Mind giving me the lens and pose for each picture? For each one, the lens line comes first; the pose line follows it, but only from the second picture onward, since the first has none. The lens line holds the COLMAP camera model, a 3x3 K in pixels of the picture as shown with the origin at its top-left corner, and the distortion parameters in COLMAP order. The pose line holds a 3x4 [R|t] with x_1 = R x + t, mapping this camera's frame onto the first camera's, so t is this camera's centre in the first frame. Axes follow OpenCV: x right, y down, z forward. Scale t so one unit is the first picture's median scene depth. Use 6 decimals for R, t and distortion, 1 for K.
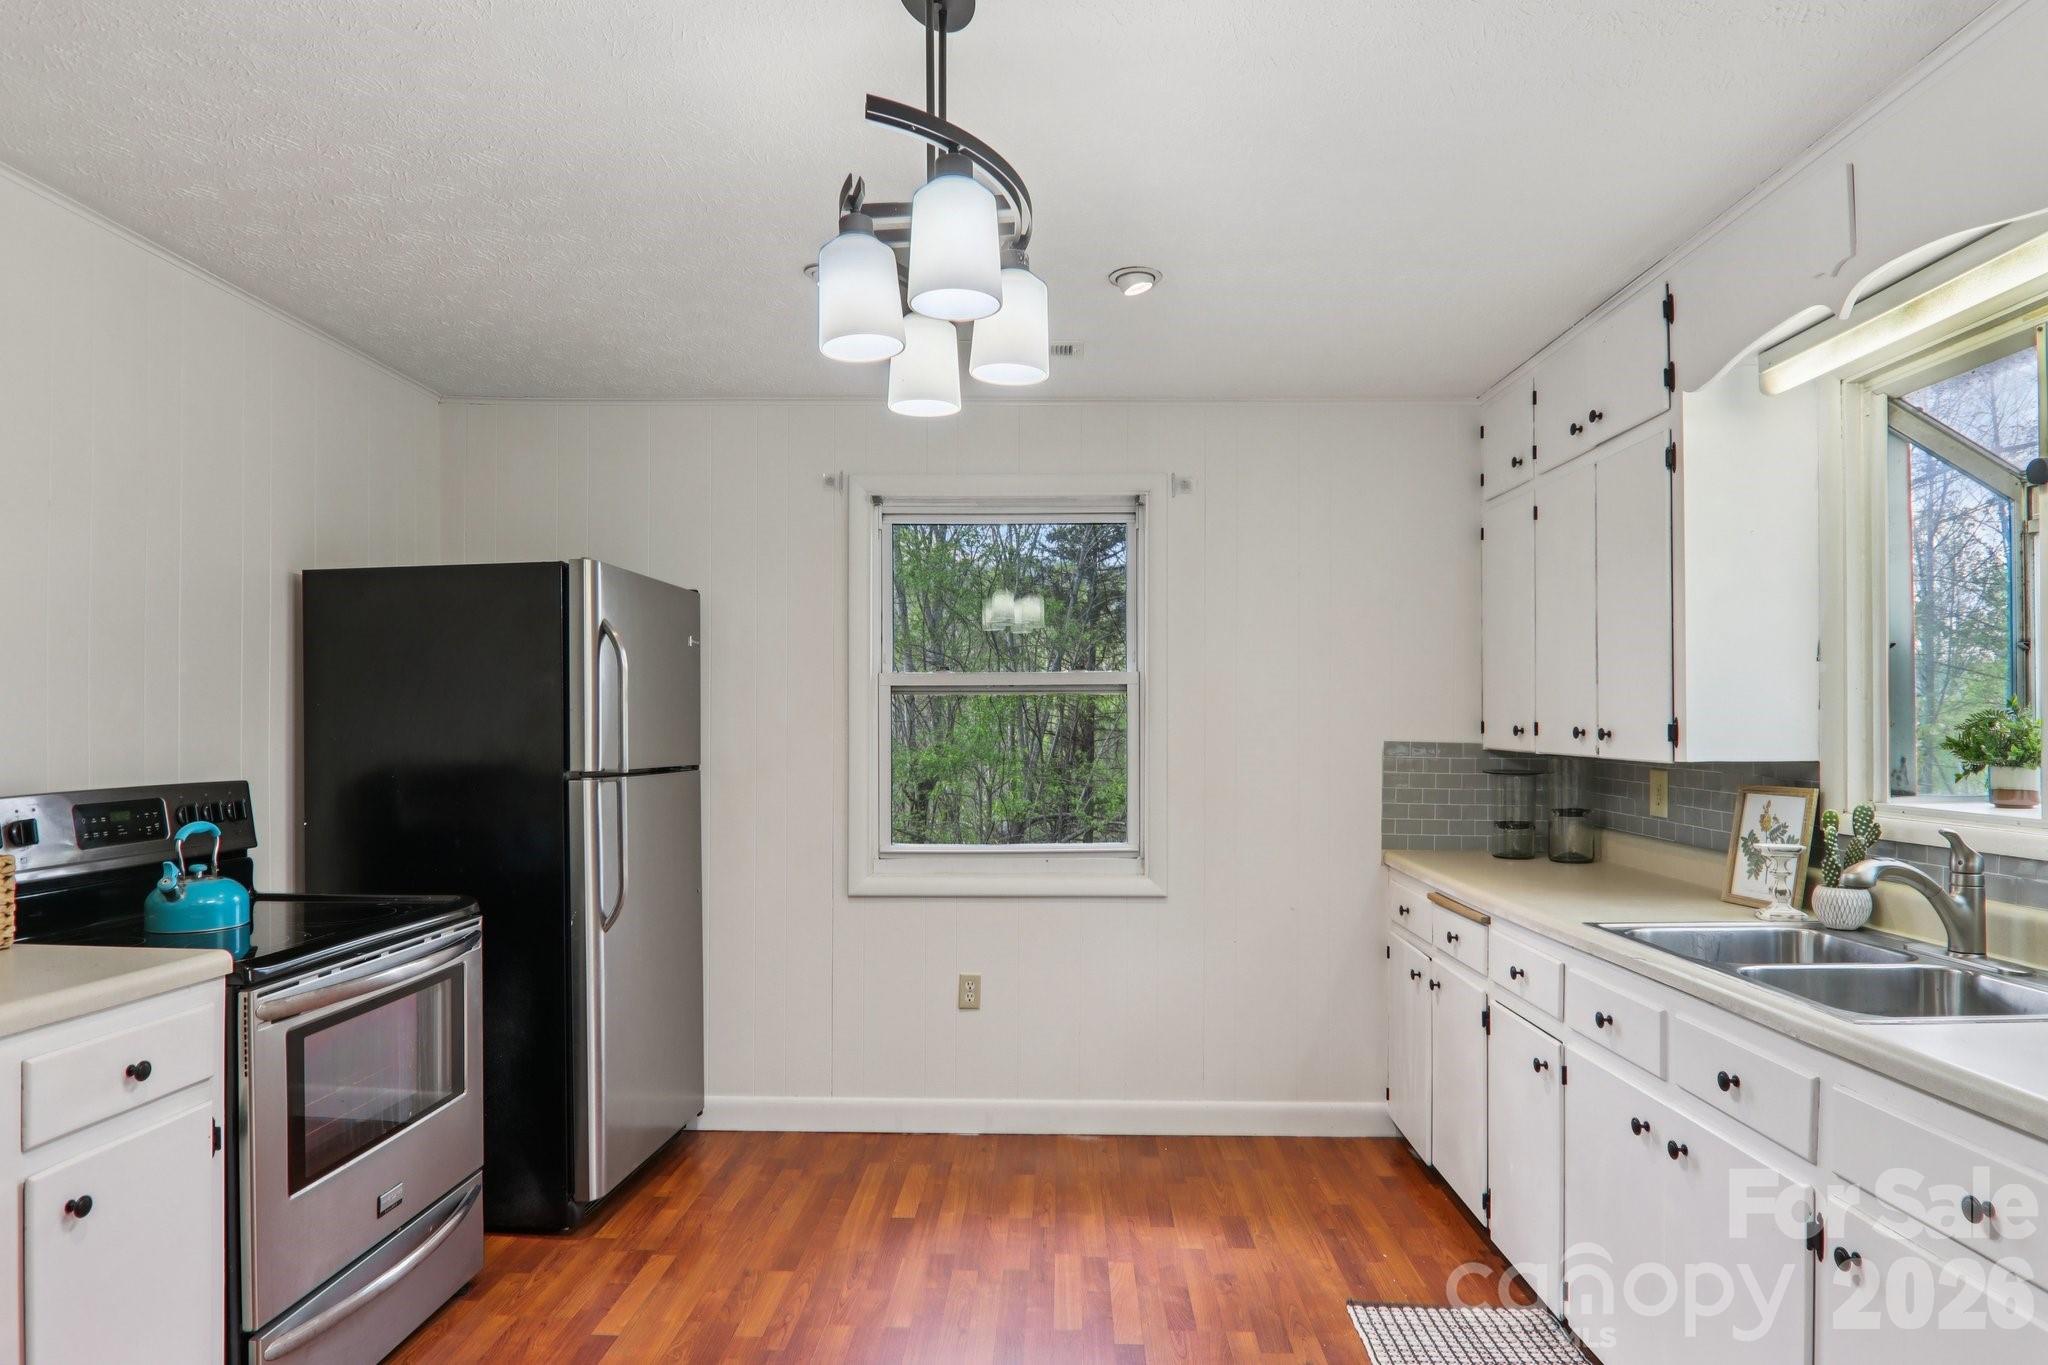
lens RADIAL K [[1147.7, 0, 1024.1], [0, 1147.7, 711.4], [0, 0, 1]] dist [0.005293, -0.025301]
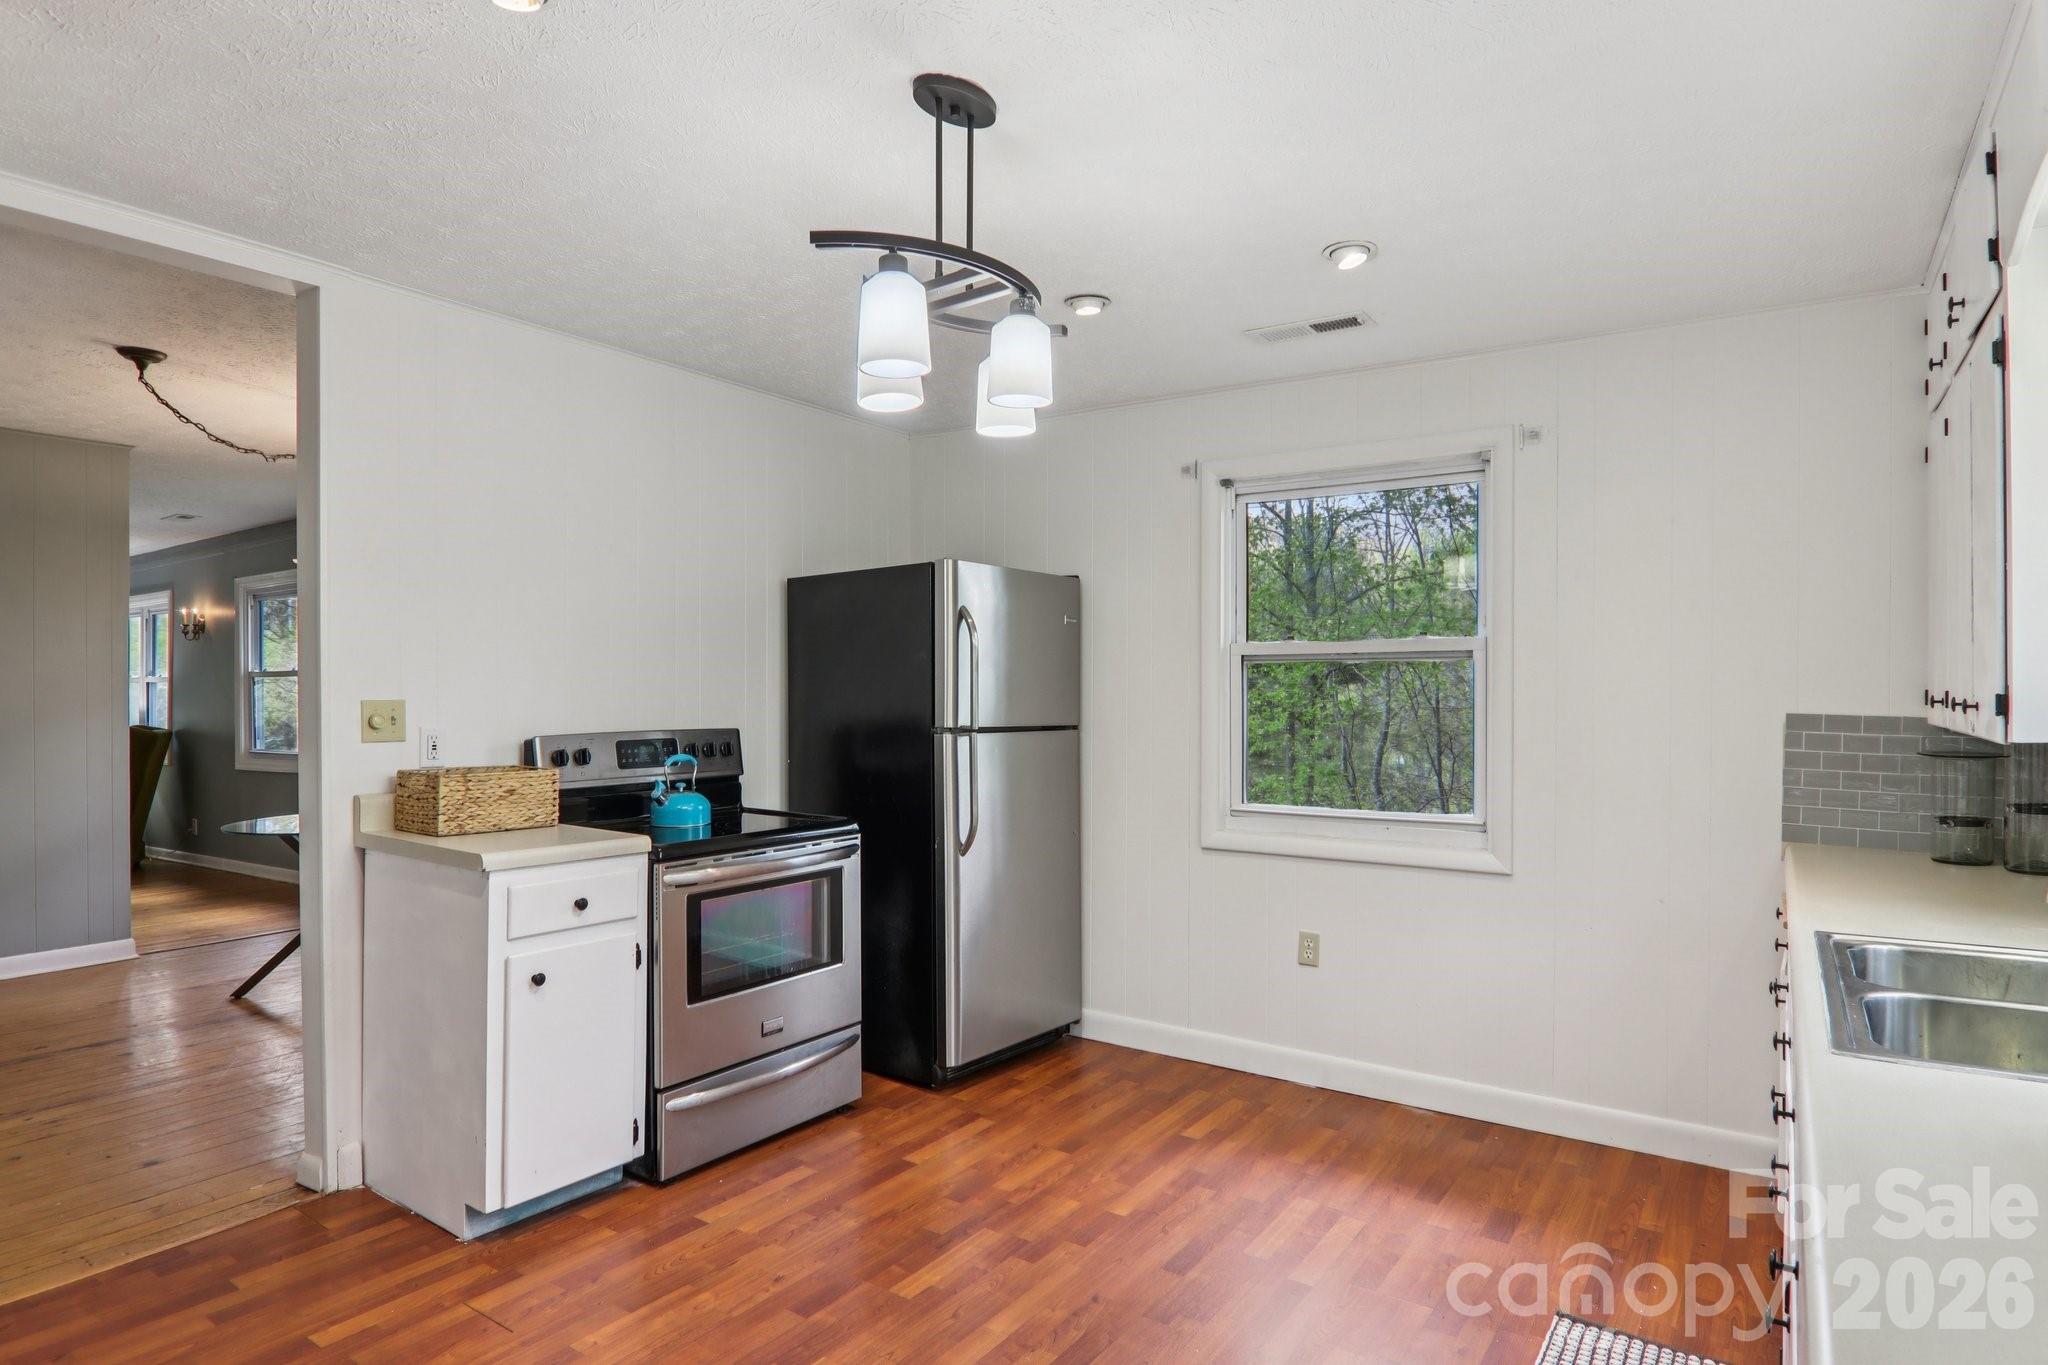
lens RADIAL K [[1136.1, 0, 1012.2], [0, 1136.1, 688.6], [0, 0, 1]] dist [0.001260, -0.021008]
pose [[0.836008, 0.002484, -0.548712, 0.349077], [0.002840, 0.999957, 0.008854, -0.001284], [0.548710, -0.008960, 0.835965, -0.004646]]
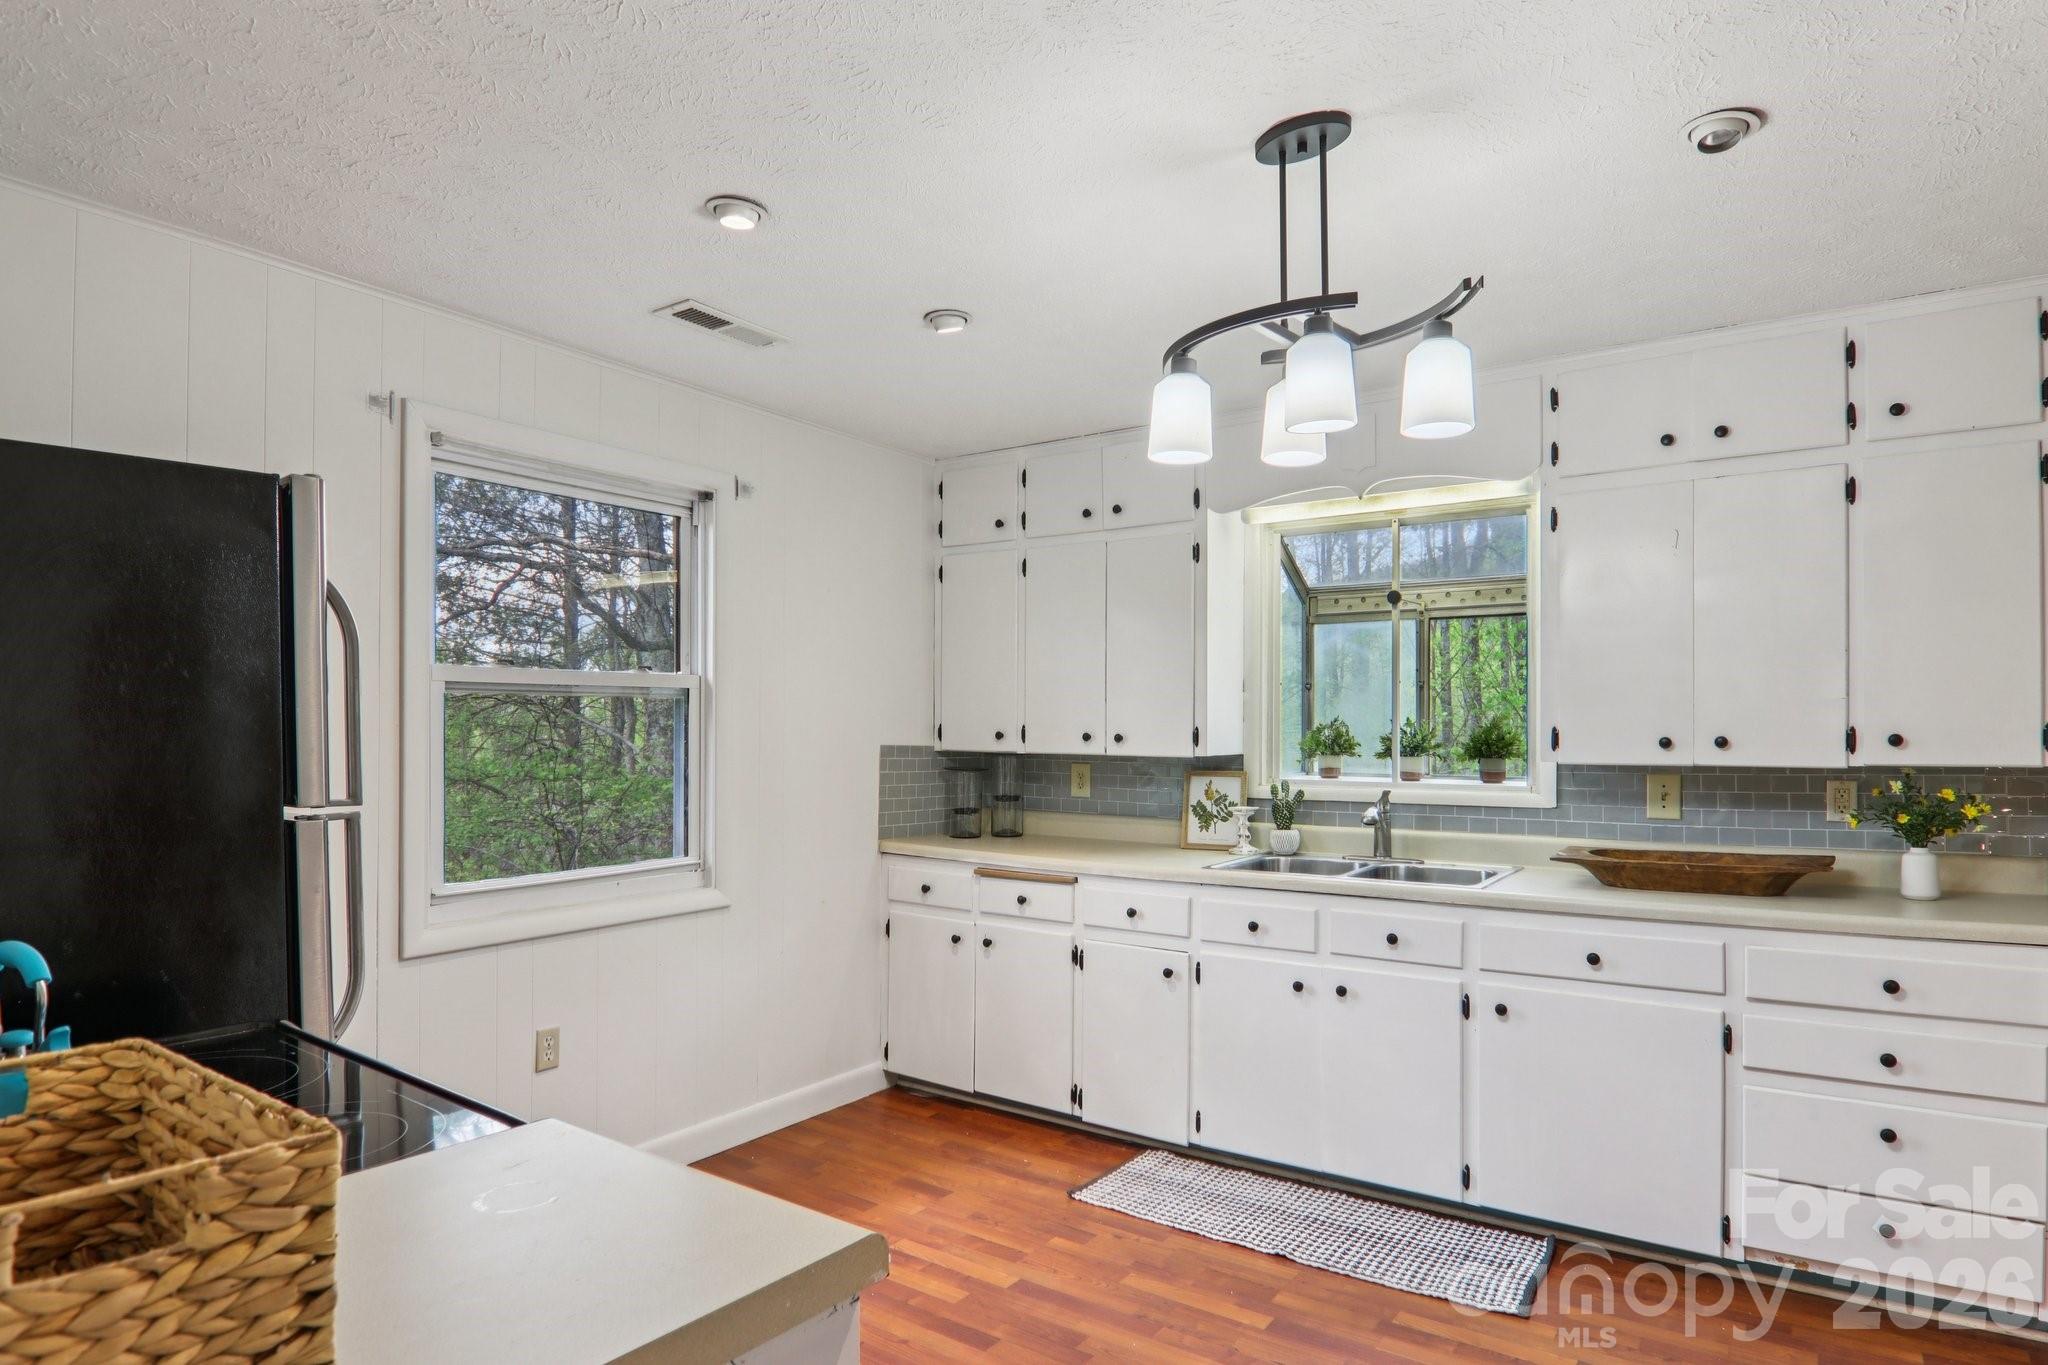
lens RADIAL K [[1158.4, 0, 1020.9], [0, 1158.4, 719.8], [0, 0, 1]] dist [-0.000957, -0.014984]
pose [[0.551196, 0.006490, 0.834350, -0.676579], [-0.011794, 0.999930, 0.000014, -0.000899], [-0.834292, -0.009847, 0.551234, 0.295335]]
